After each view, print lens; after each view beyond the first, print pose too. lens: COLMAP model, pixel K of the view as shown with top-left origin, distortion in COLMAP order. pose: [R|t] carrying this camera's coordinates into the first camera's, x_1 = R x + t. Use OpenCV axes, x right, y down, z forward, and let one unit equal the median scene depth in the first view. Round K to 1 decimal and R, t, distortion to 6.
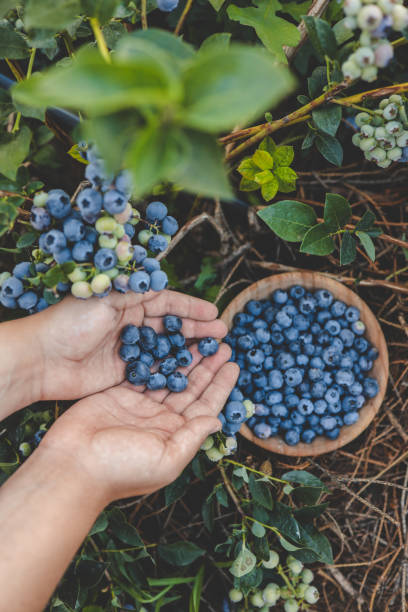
lens RADIAL K [[646.4, 0, 208.9], [0, 646.4, 310.7], [0, 0, 1]] dist [-0.016681, 0.000000]
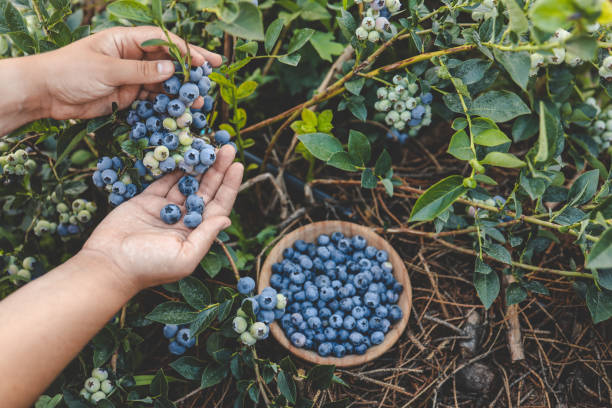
lens RADIAL K [[646.4, 0, 300.3], [0, 646.4, 199.7], [0, 0, 1]] dist [-0.016681, 0.000000]
pose [[0.996667, 0.062787, -0.052090, 0.129549], [-0.079003, 0.902071, -0.424296, 0.442195], [0.020348, 0.426996, 0.904024, -0.135134]]
